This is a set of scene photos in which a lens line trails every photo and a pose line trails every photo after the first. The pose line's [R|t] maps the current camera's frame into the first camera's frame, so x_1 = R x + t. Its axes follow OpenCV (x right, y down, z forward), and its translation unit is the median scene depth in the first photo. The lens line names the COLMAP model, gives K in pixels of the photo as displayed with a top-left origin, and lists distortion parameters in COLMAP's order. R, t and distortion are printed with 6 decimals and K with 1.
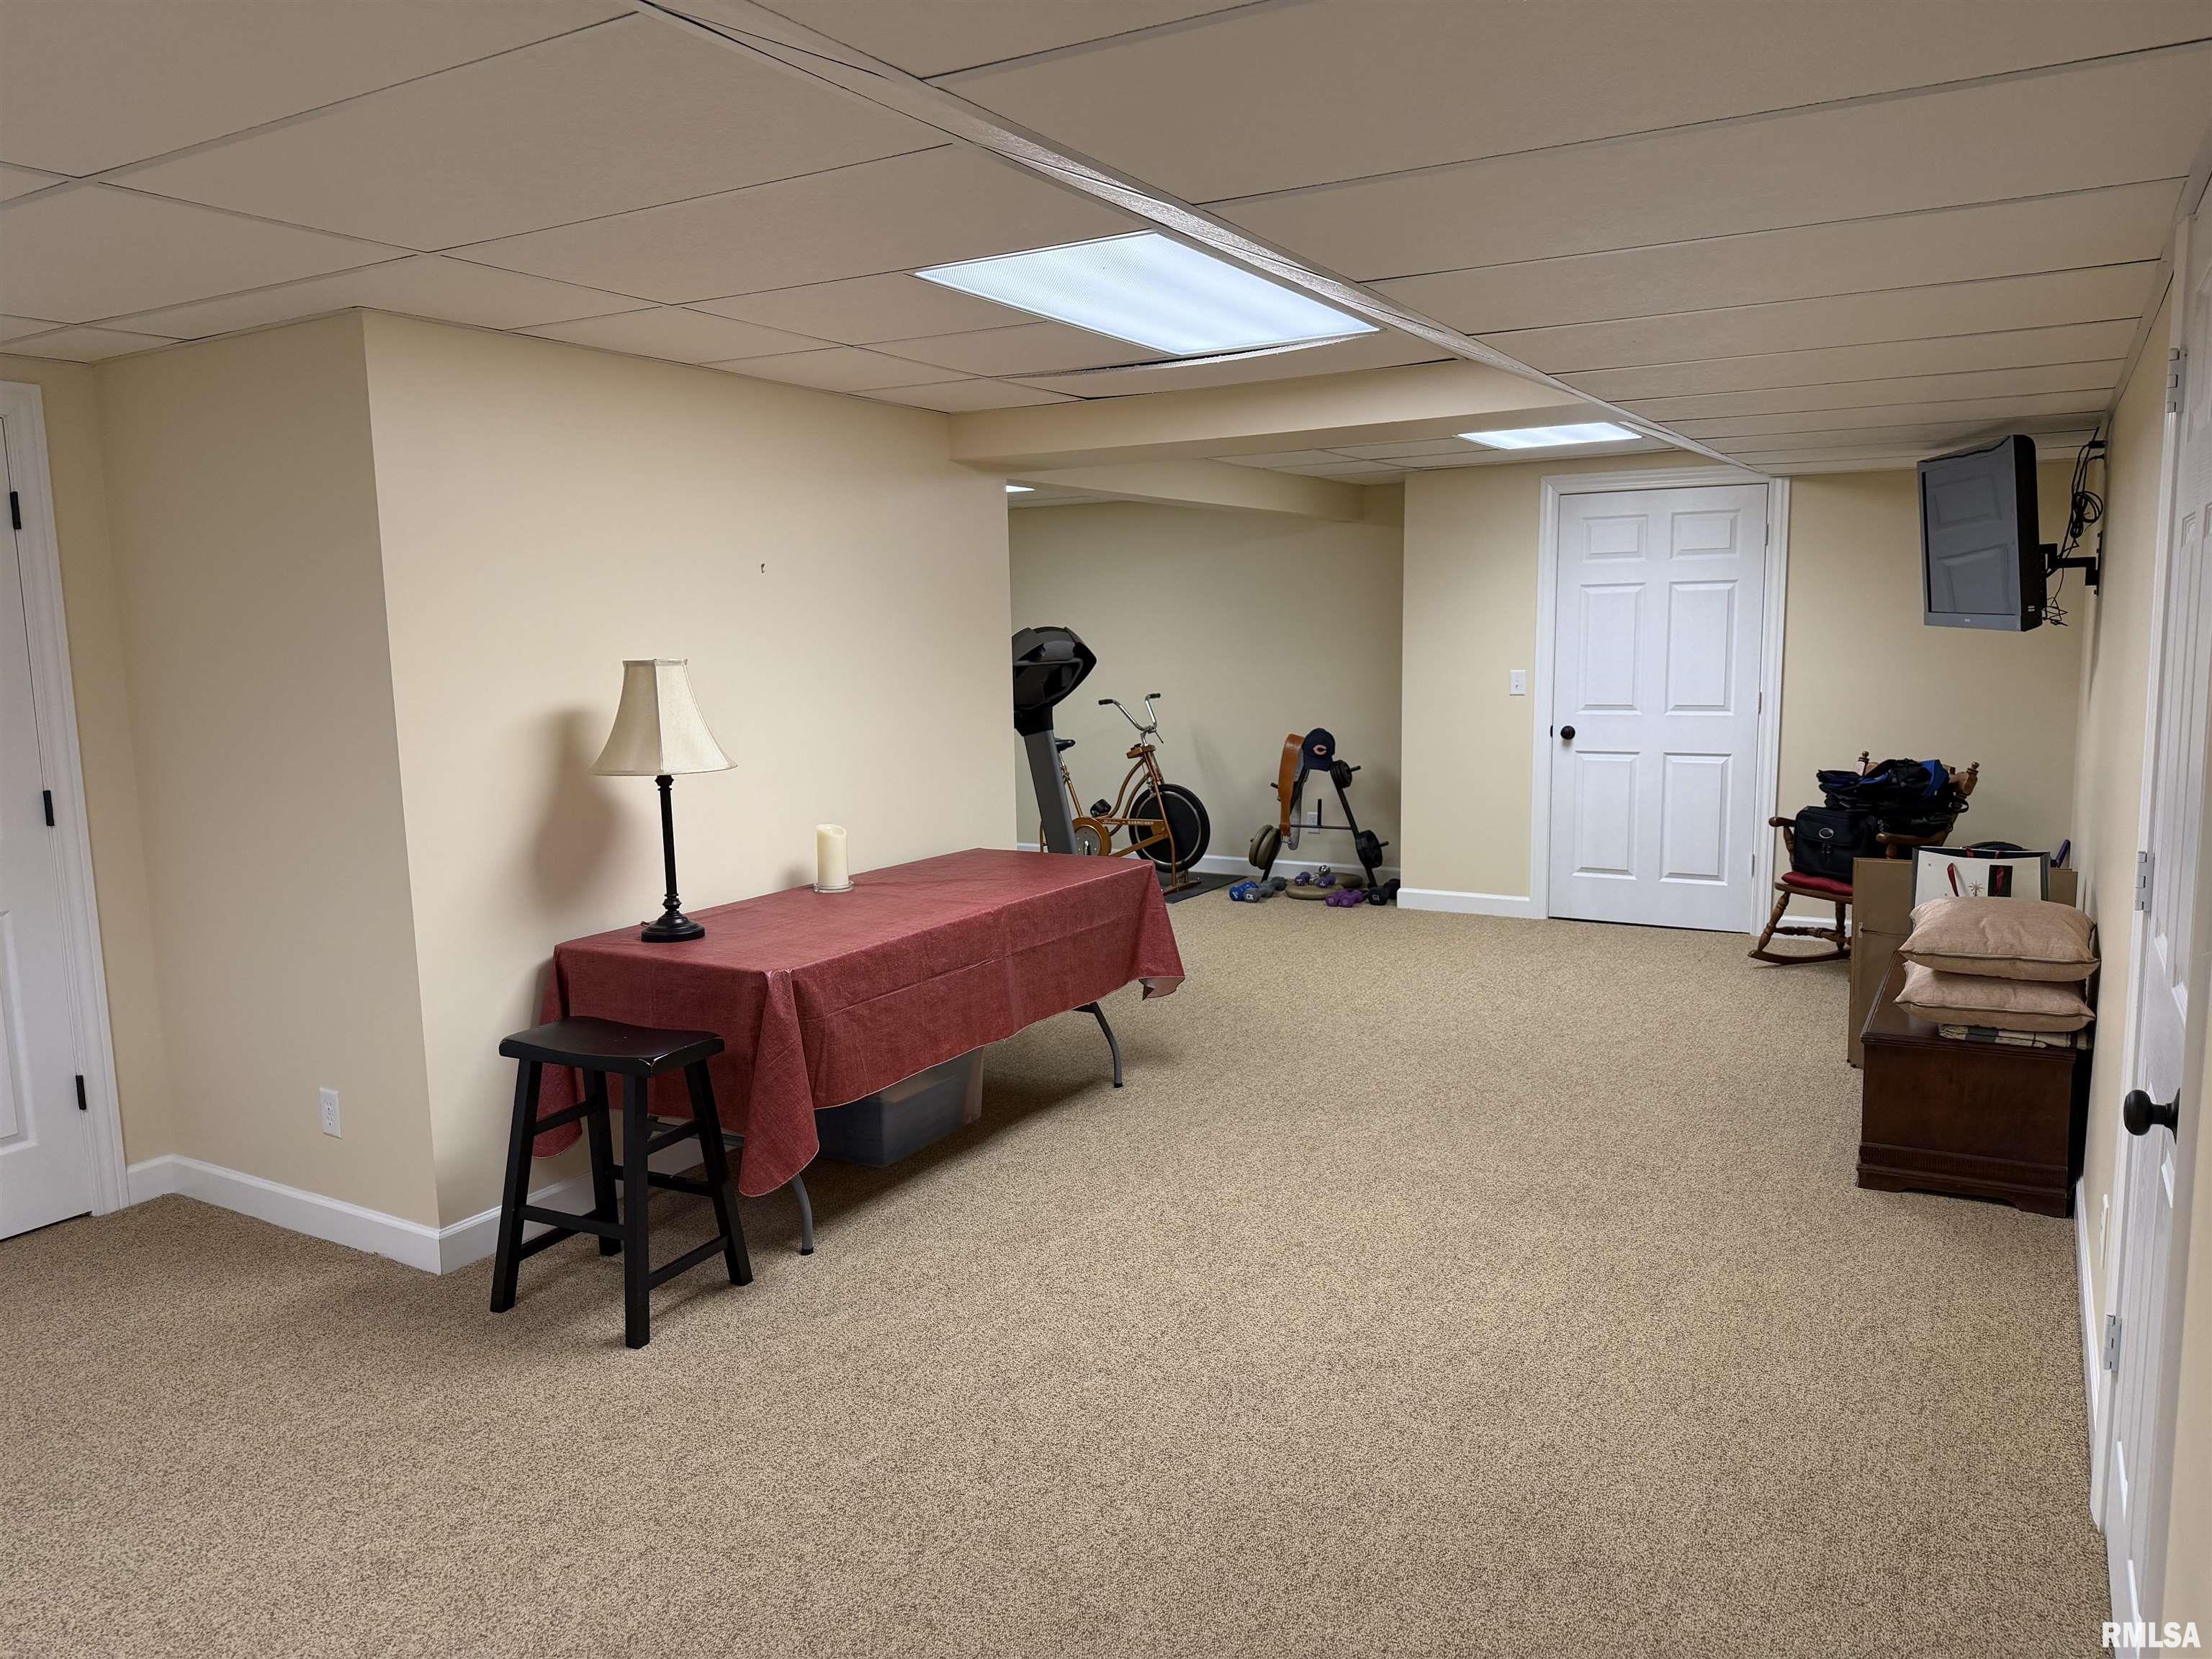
lens RADIAL K [[1571.2, 0, 1106.6], [0, 1571.2, 840.5], [0, 0, 1]] dist [0.089128, -0.110713]
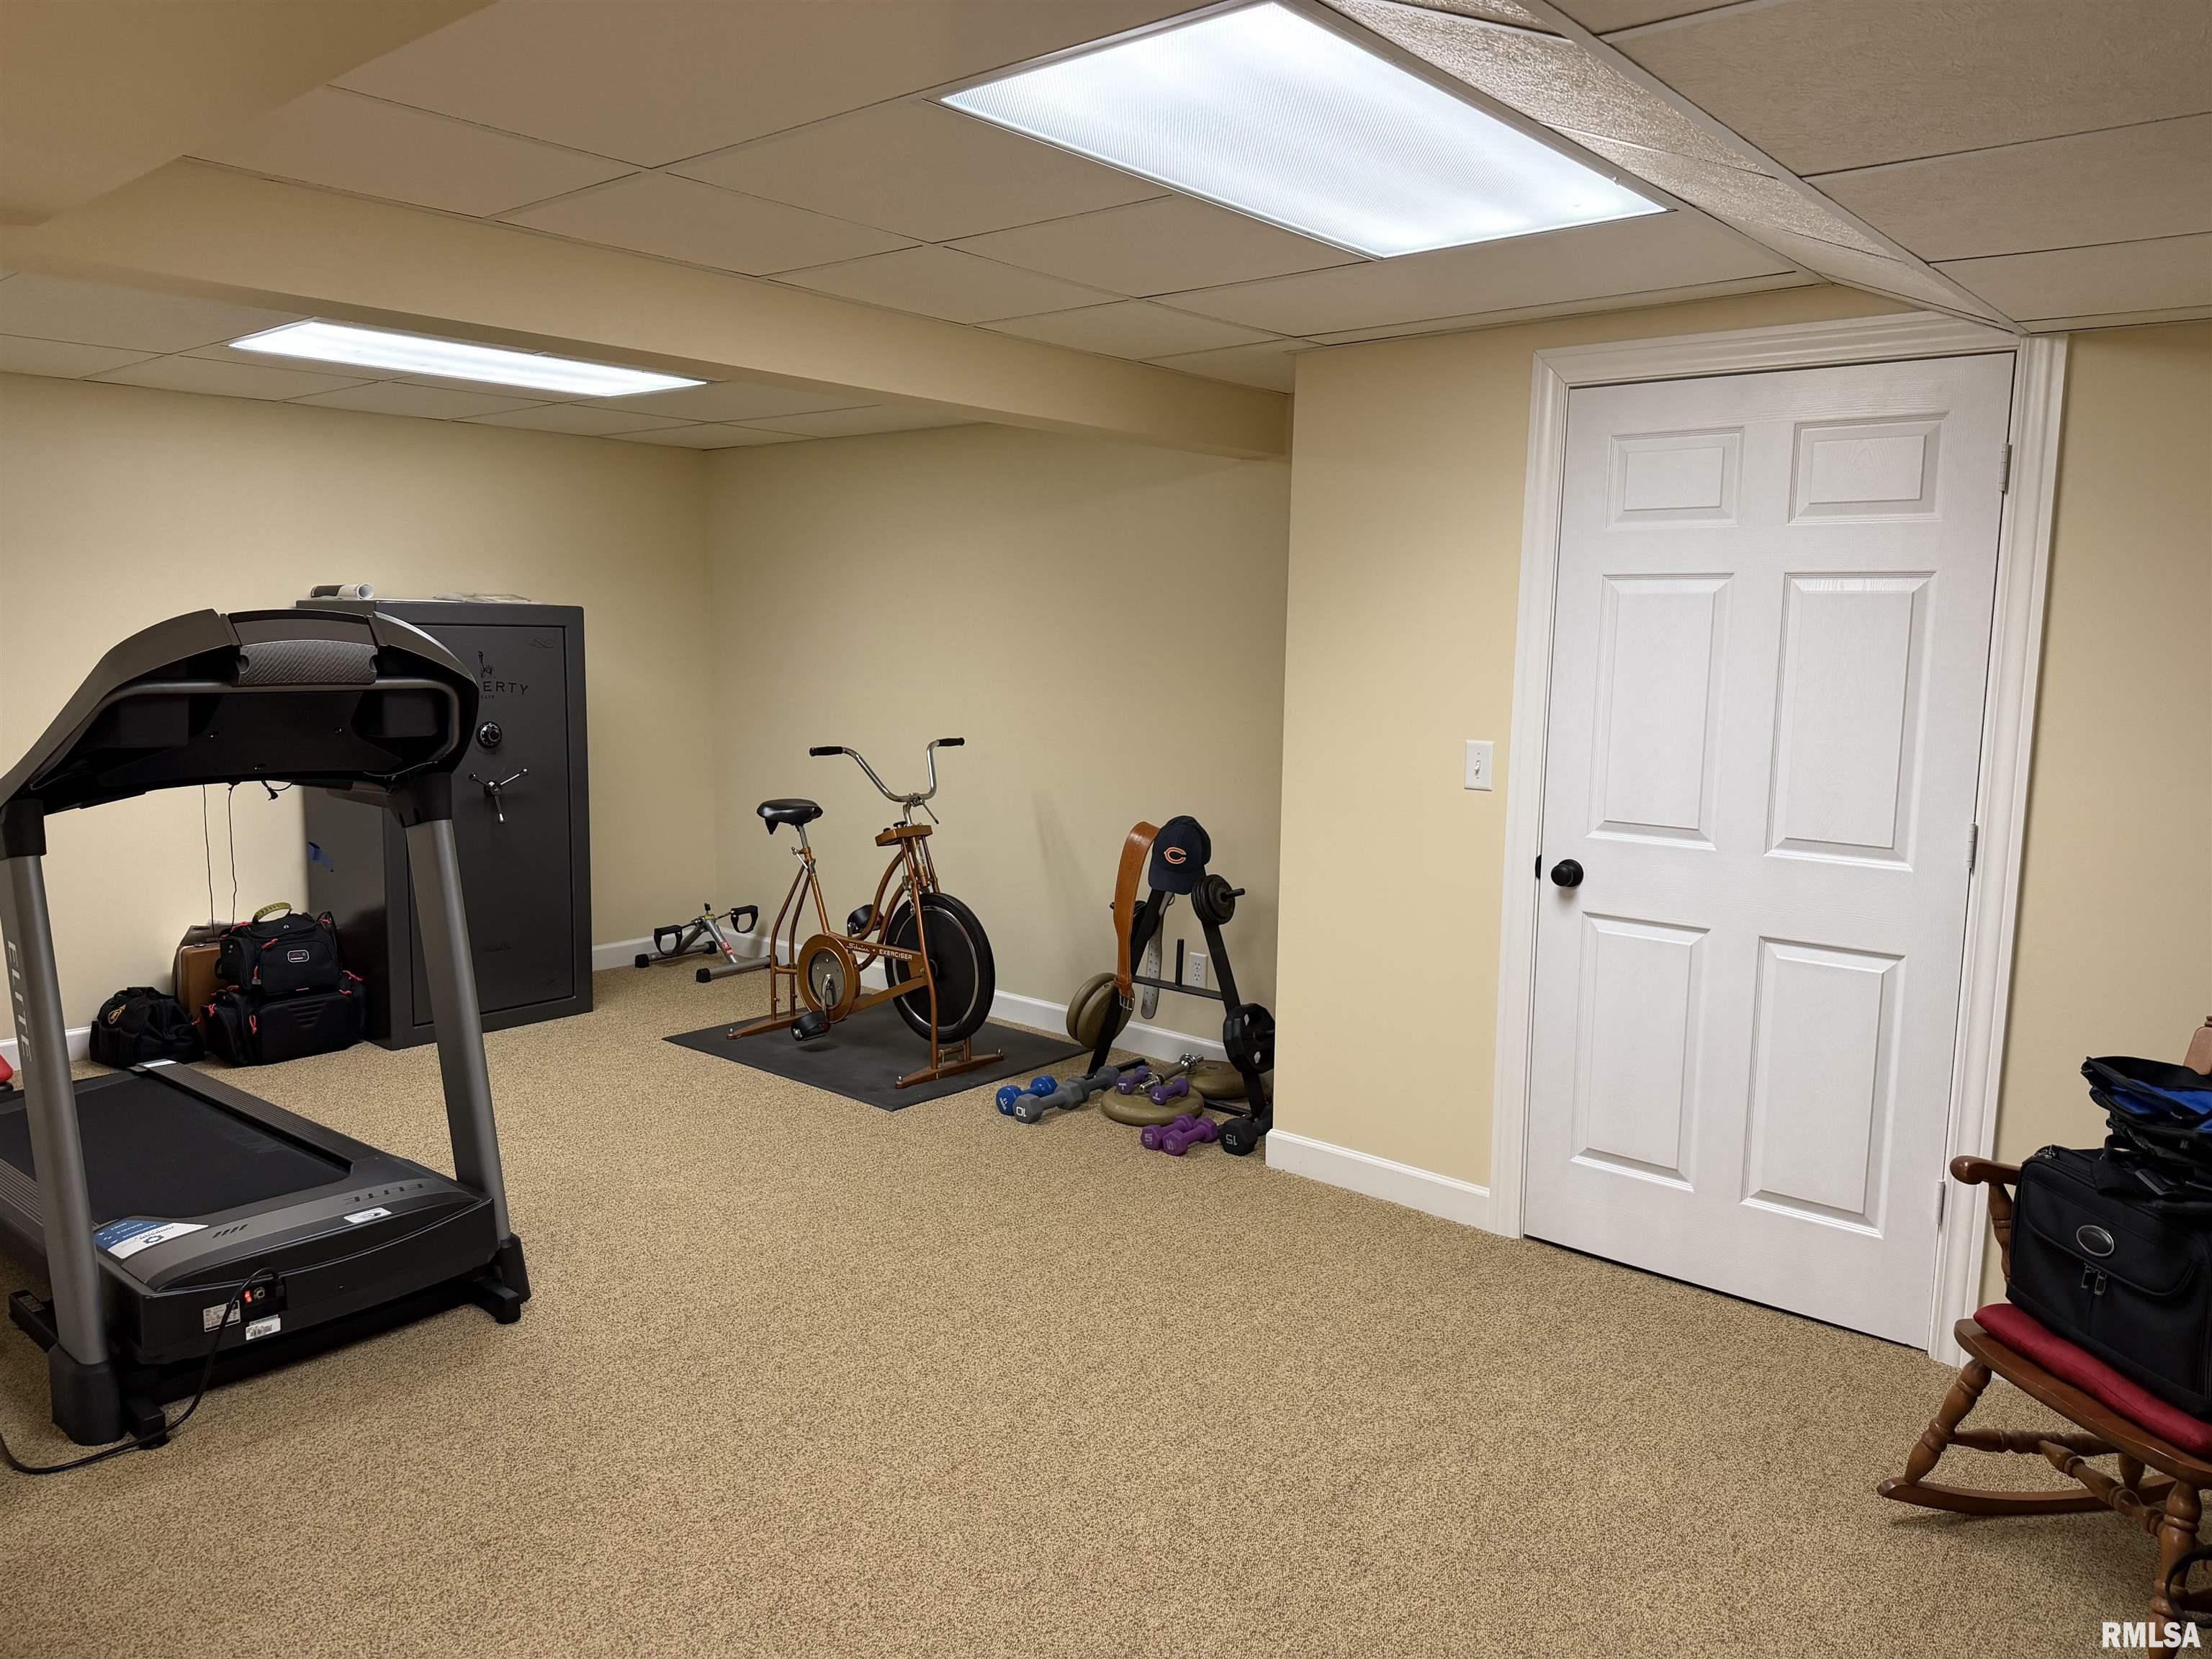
lens RADIAL K [[1607.2, 0, 1085.0], [0, 1607.2, 825.5], [0, 0, 1]] dist [0.022453, -0.011052]
pose [[0.981899, 0.058818, -0.180043, 0.230781], [-0.061239, 0.998092, -0.007913, -0.069155], [0.179234, 0.018796, 0.983627, 0.476256]]
